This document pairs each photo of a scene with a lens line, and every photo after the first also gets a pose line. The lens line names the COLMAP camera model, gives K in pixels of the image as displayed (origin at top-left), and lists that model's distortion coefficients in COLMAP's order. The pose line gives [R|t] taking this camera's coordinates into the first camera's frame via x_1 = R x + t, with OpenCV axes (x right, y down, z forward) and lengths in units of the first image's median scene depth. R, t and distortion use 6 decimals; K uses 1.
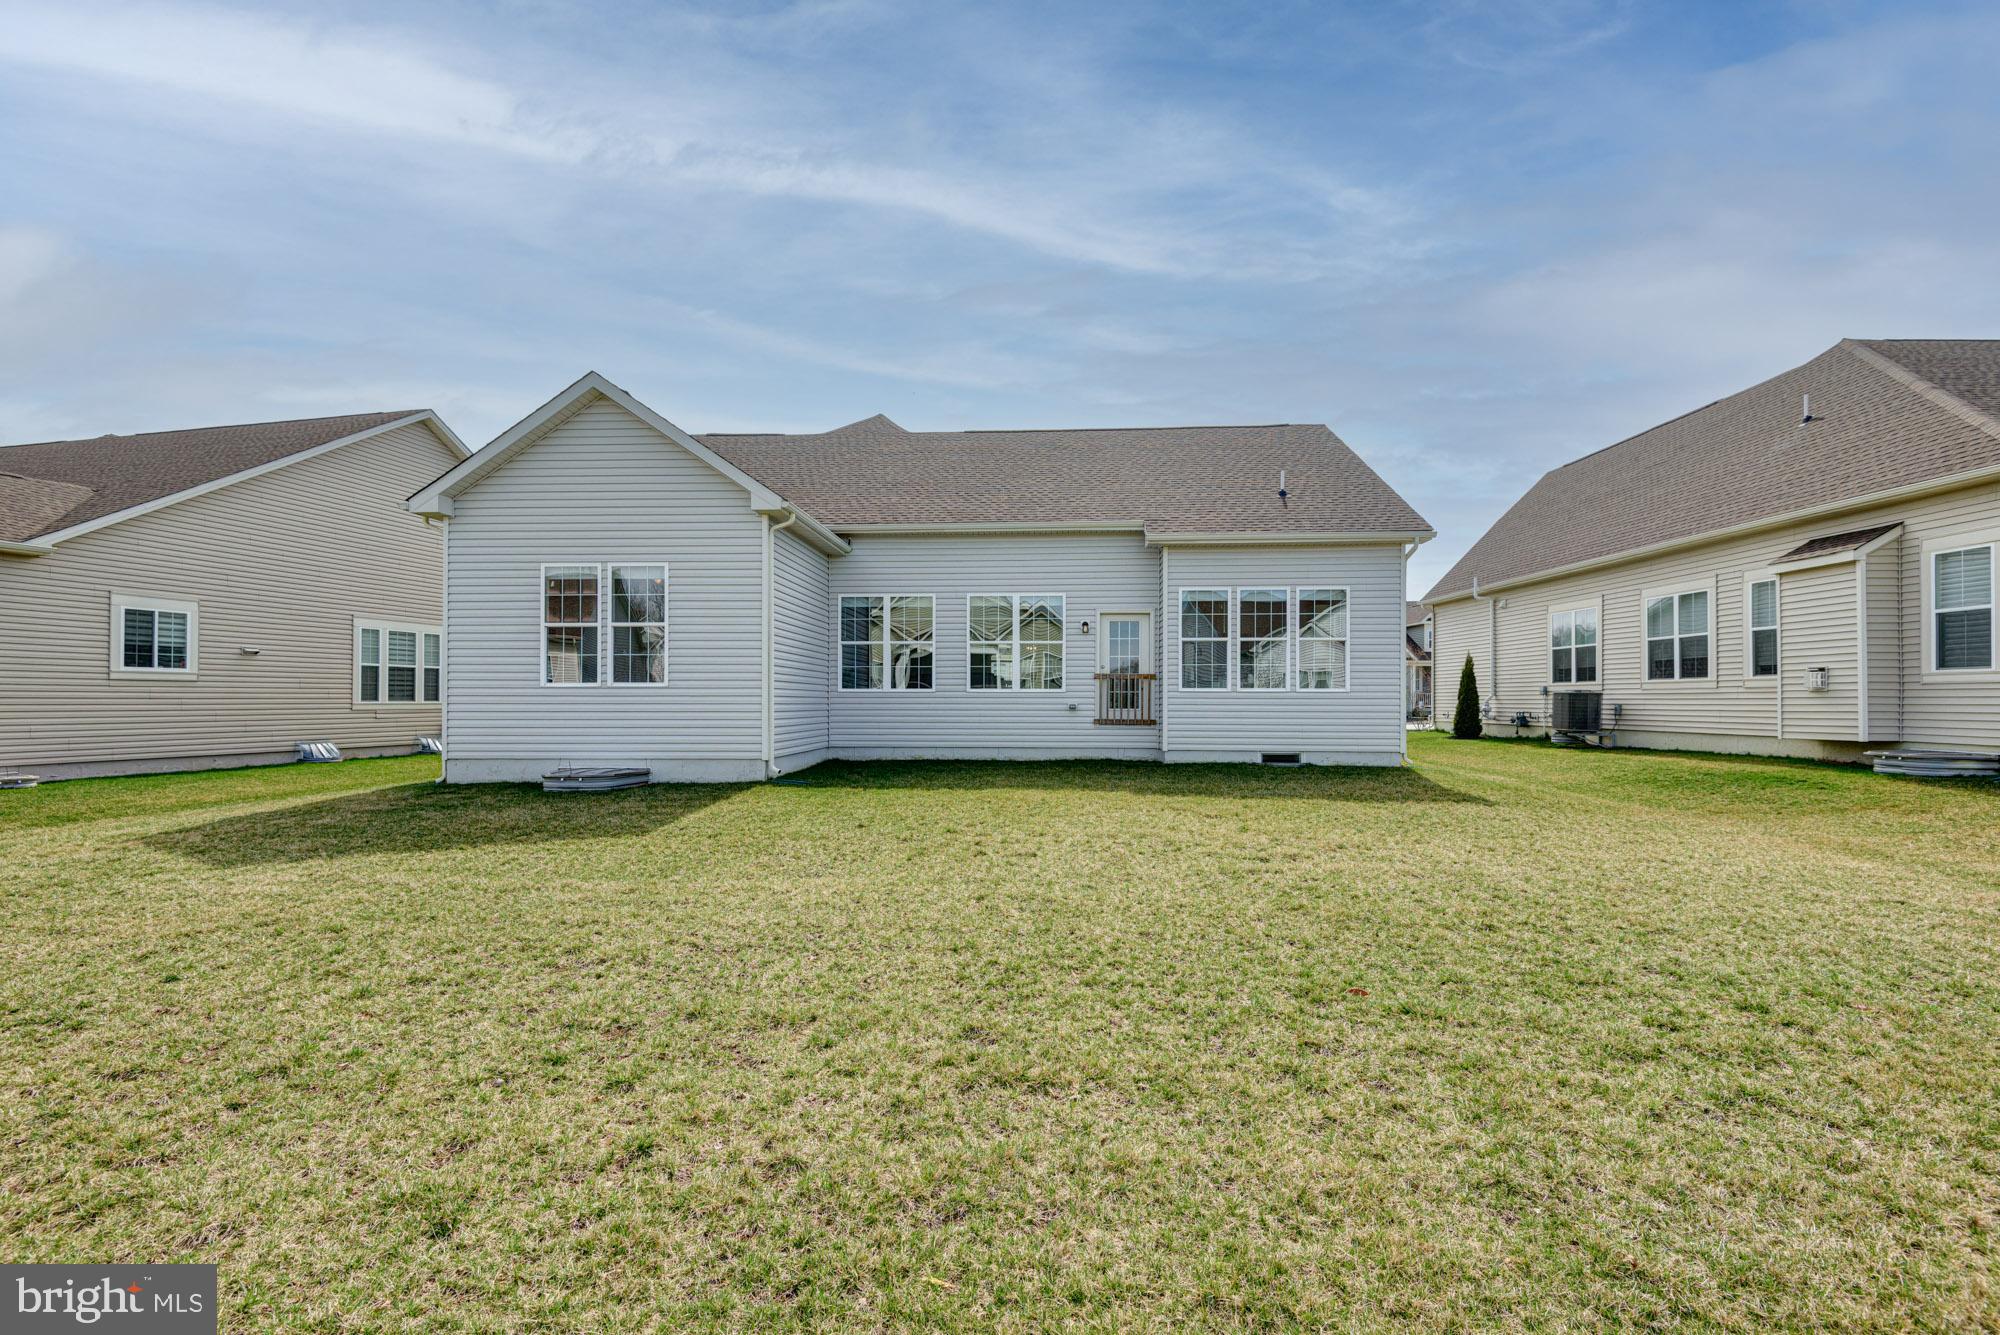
lens RADIAL K [[904.5, 0, 1009.8], [0, 904.5, 681.4], [0, 0, 1]] dist [0.023703, -0.013978]
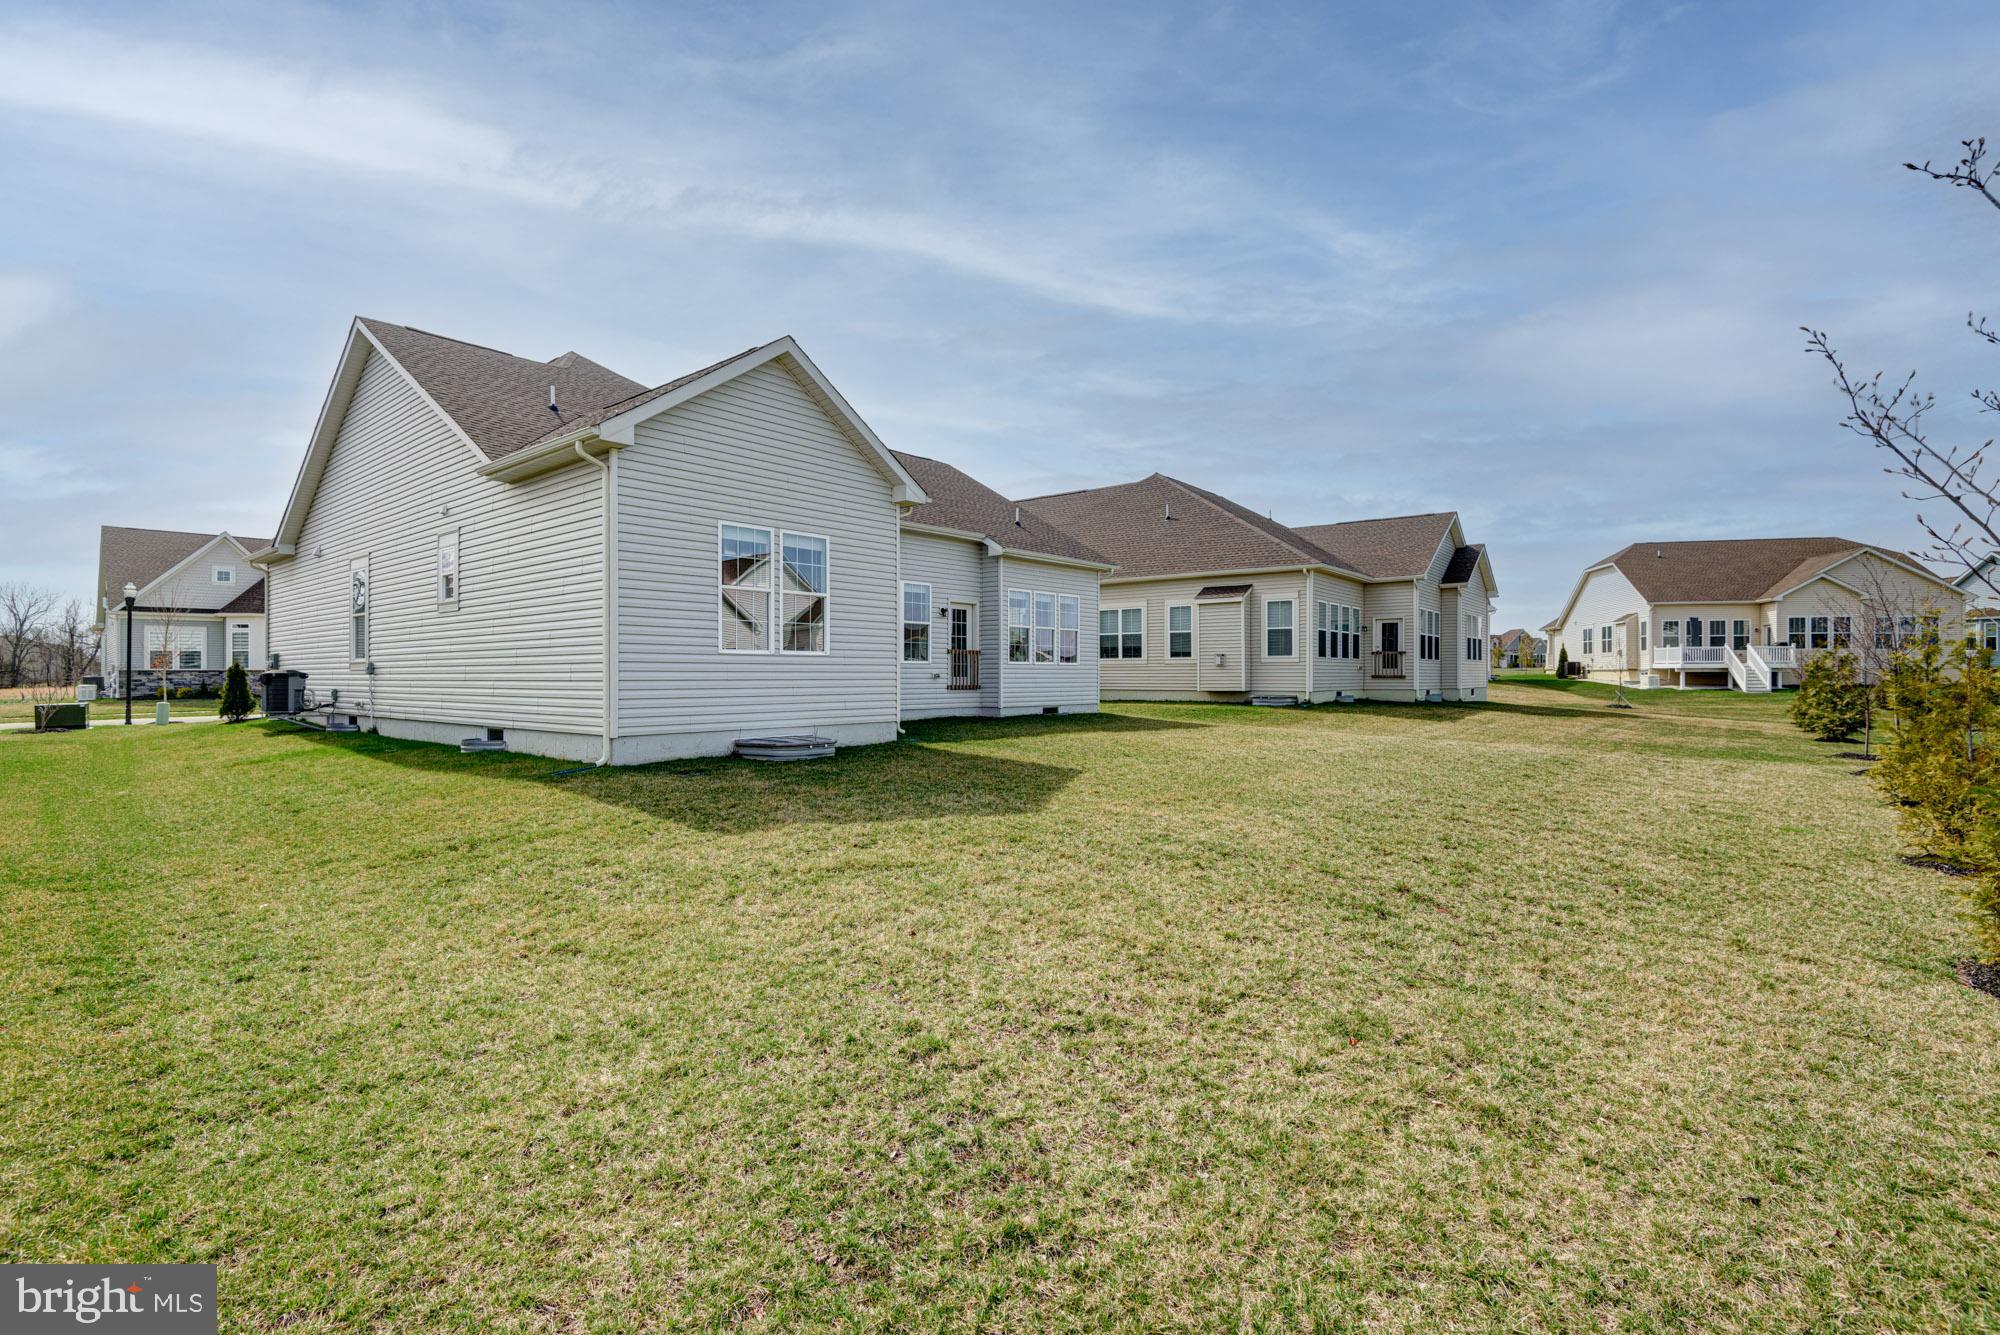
lens RADIAL K [[904.5, 0, 982.9], [0, 904.5, 658.8], [0, 0, 1]] dist [0.023703, -0.013978]
pose [[0.620269, 0.011577, 0.784304, -0.868048], [-0.013281, 0.999903, -0.004256, 0.009614], [-0.784277, -0.007777, 0.620362, 0.173860]]
